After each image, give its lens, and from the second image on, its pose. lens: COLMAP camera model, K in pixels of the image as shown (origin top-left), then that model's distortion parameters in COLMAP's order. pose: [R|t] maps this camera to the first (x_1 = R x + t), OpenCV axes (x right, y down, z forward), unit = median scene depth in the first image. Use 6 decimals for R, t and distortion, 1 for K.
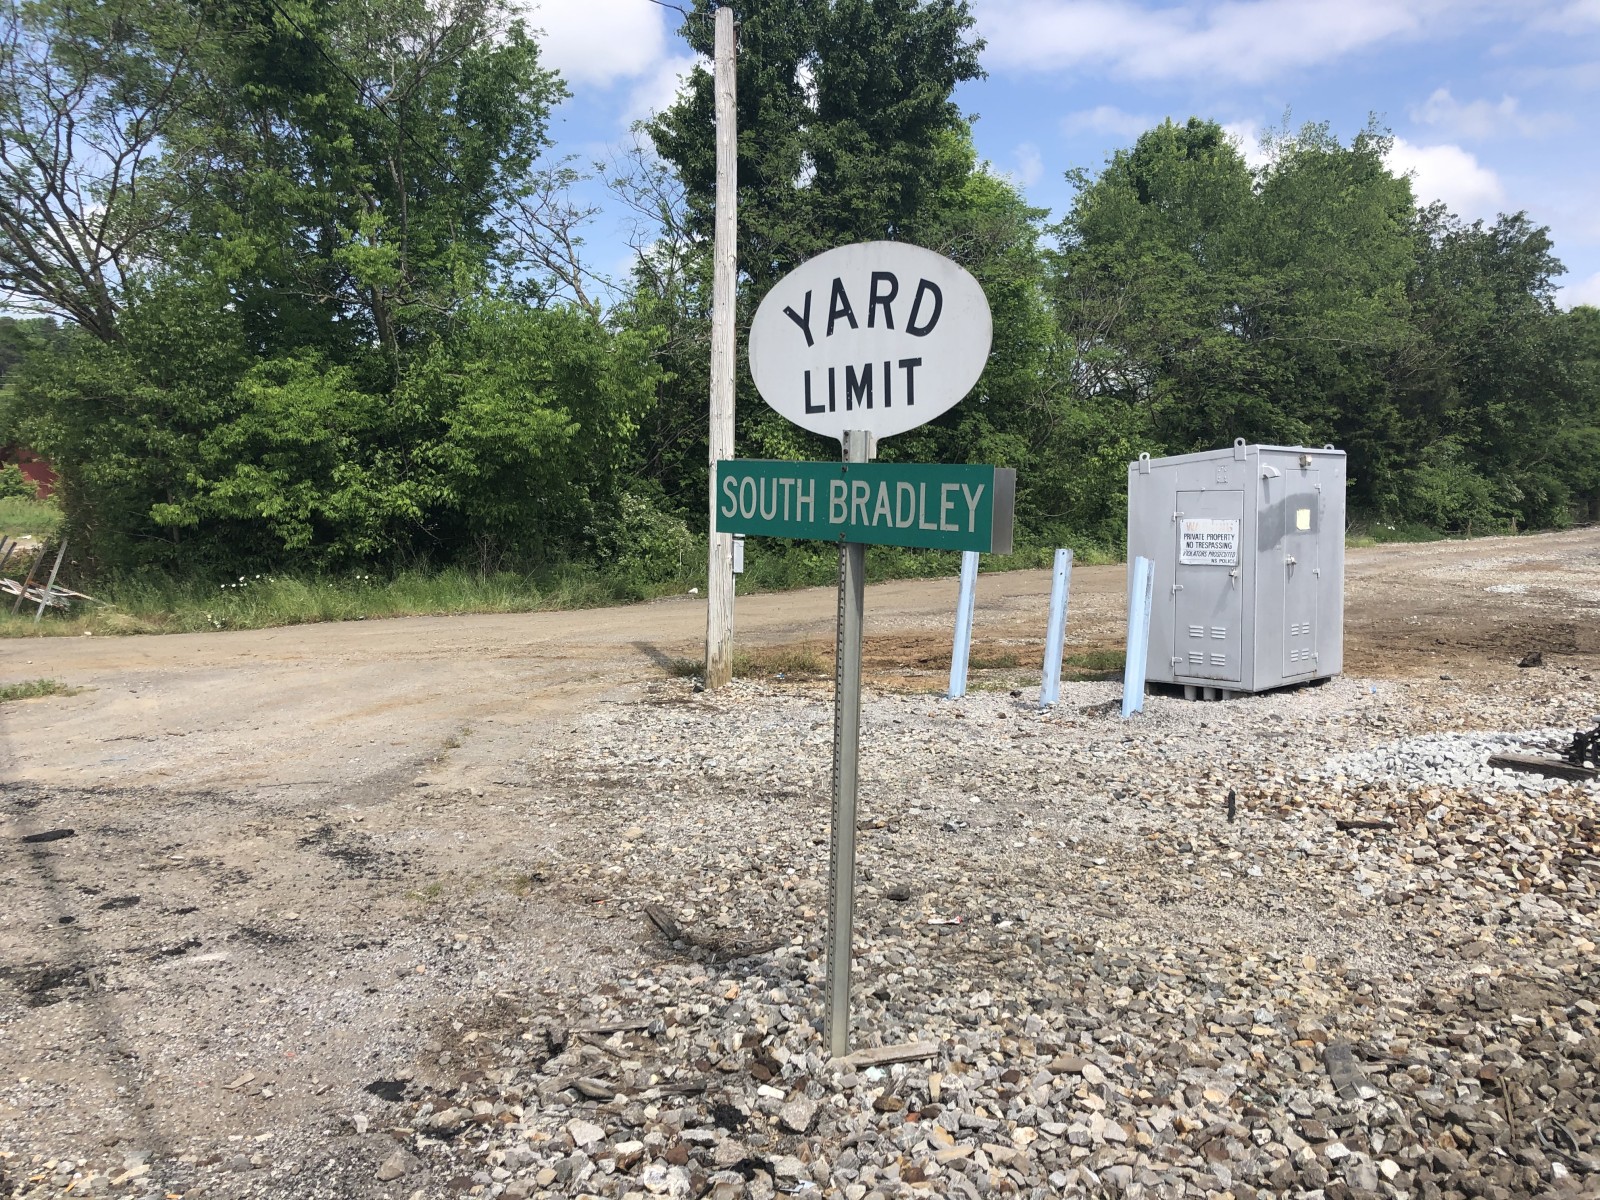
lens RADIAL K [[1259.2, 0, 814.6], [0, 1259.2, 588.2], [0, 0, 1]] dist [-0.011418, -0.008283]
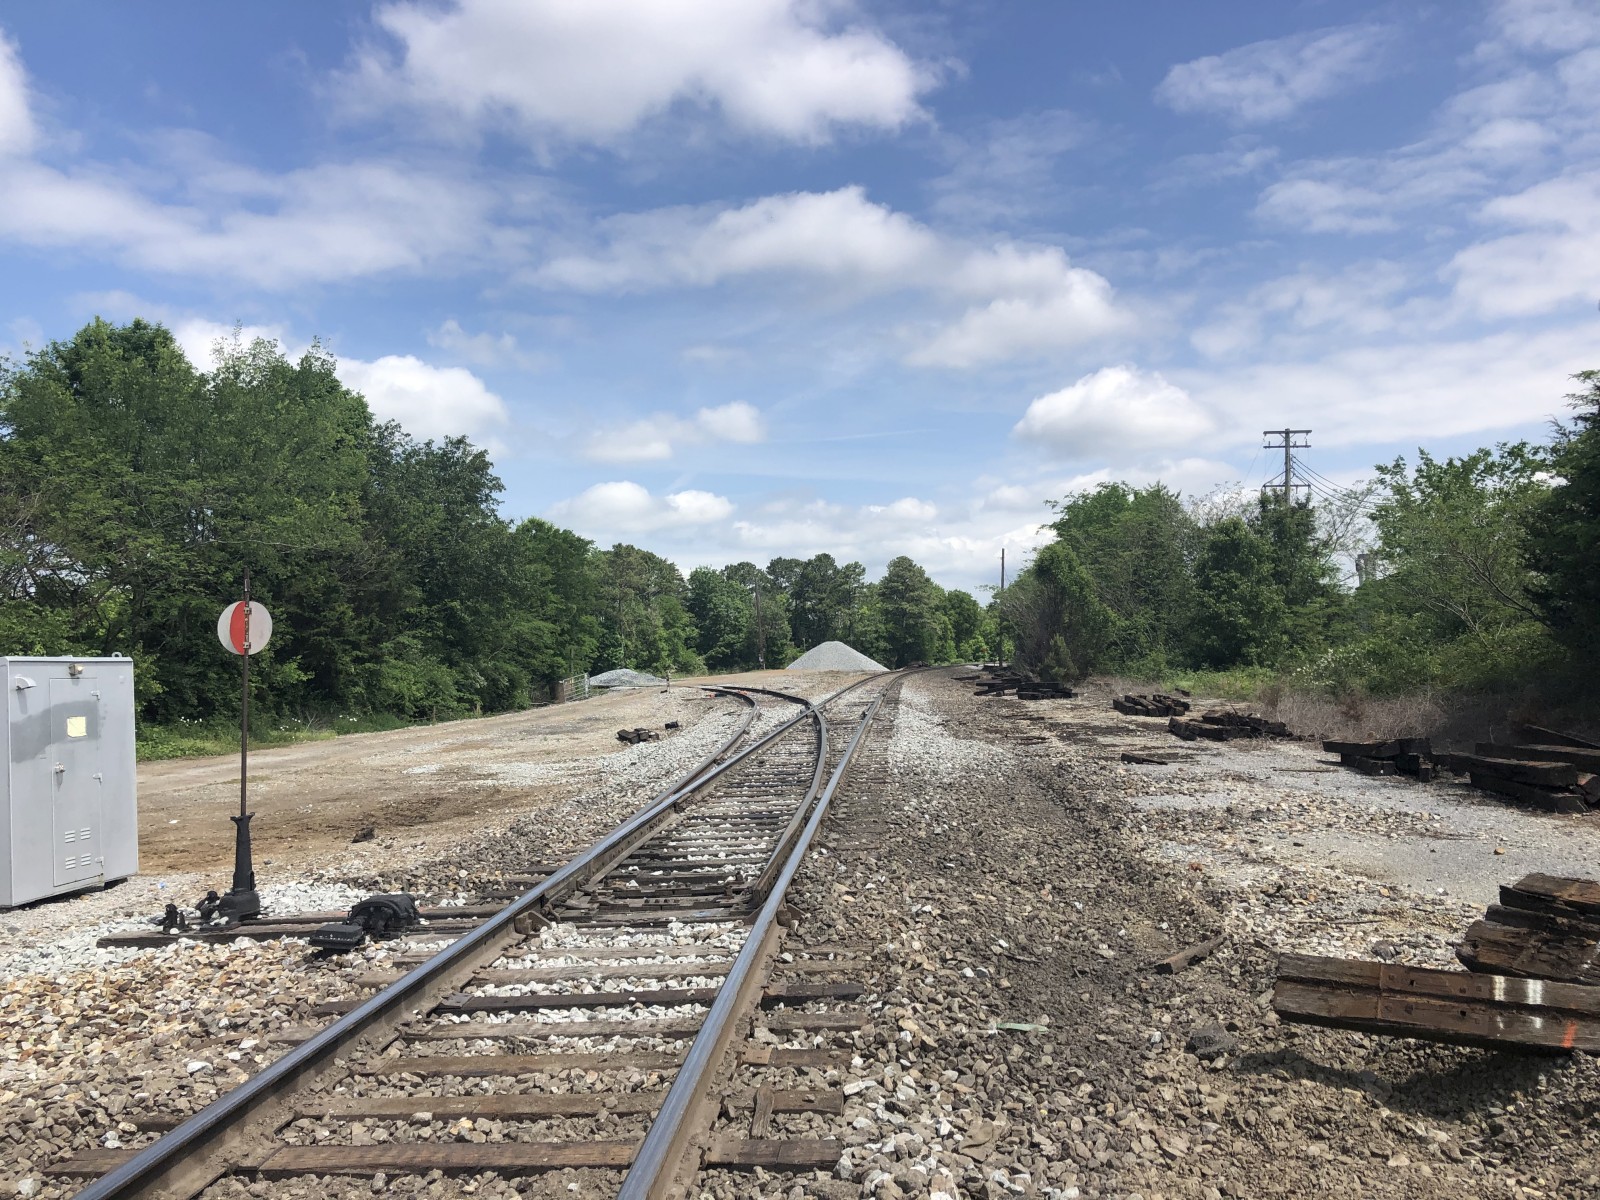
lens RADIAL K [[1259.2, 0, 814.6], [0, 1259.2, 588.2], [0, 0, 1]] dist [-0.011418, -0.008283]
pose [[0.756515, 0.000912, 0.653975, 0.170230], [0.099334, 0.988236, -0.116287, 0.011771], [-0.646388, 0.152934, 0.747525, -0.160752]]
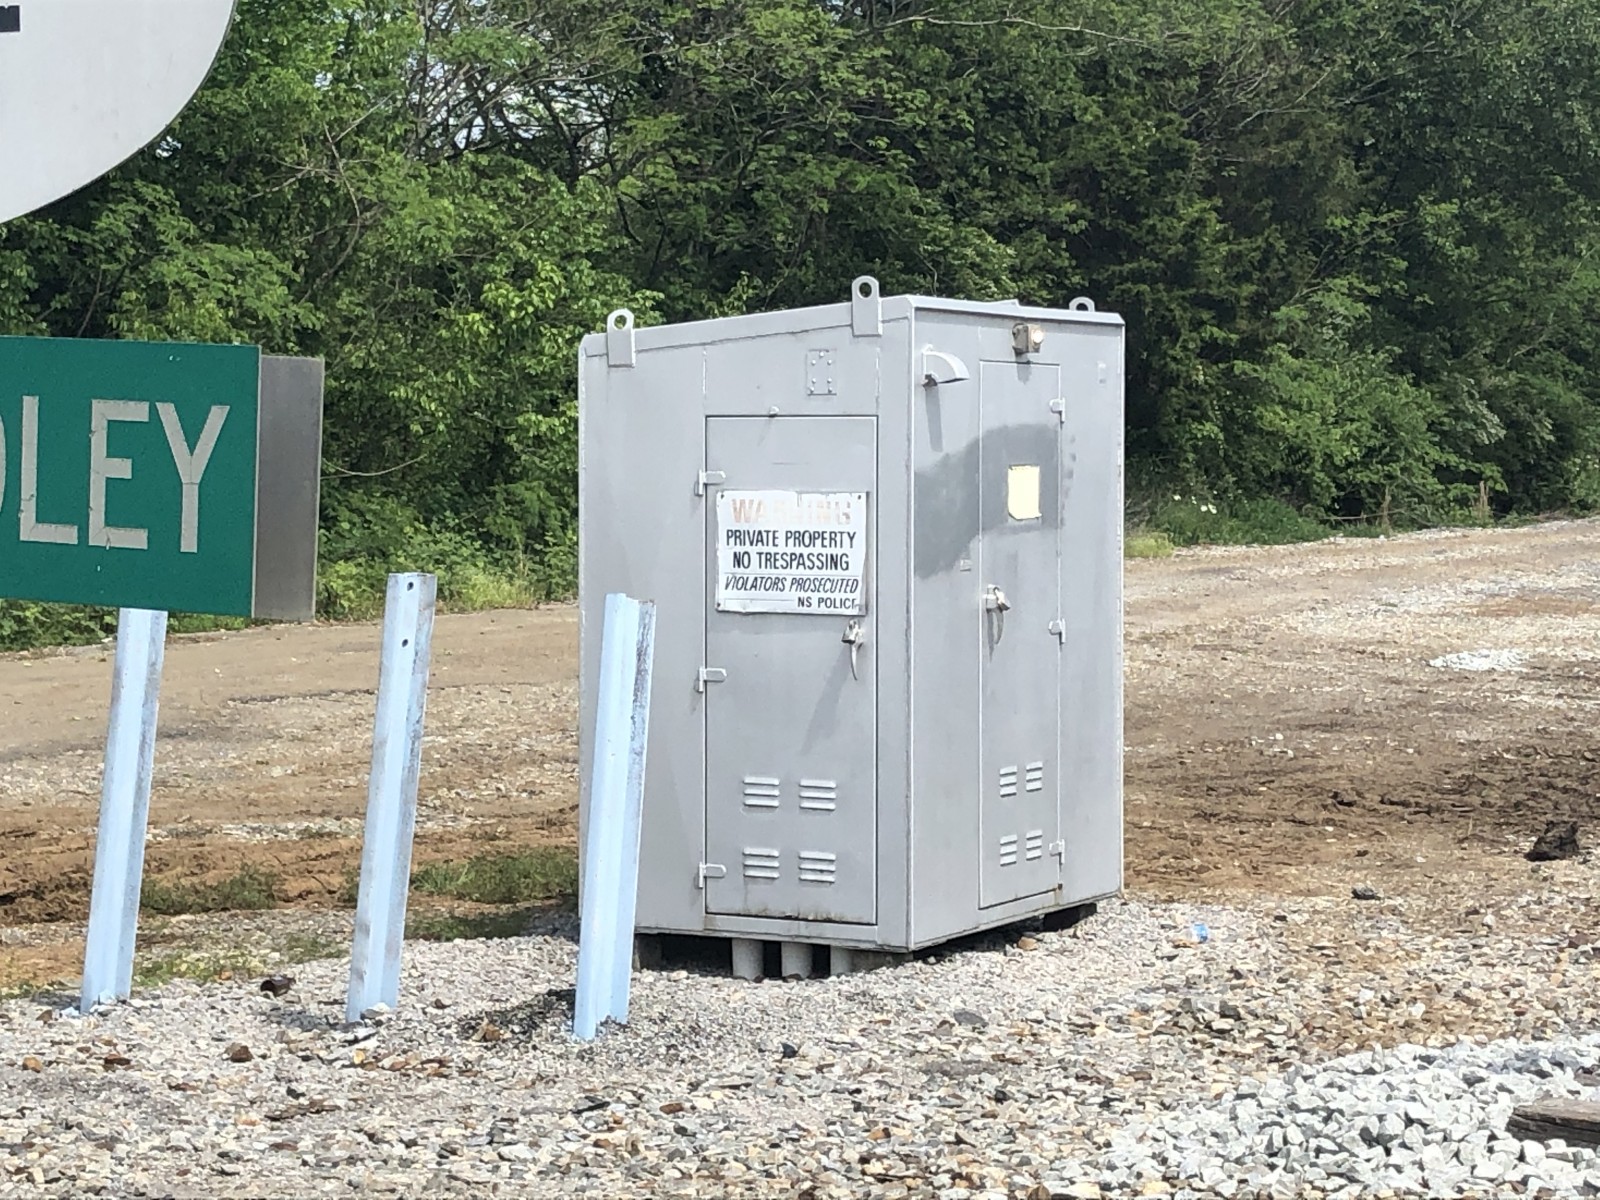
lens RADIAL K [[3426.0, 0, 810.5], [0, 3426.0, 543.2], [0, 0, 1]] dist [0.151414, -0.337698]
pose [[0.949560, -0.001117, 0.313583, -0.000218], [0.012533, 0.999330, -0.034393, -0.003821], [-0.313335, 0.036588, 0.948938, 0.029315]]
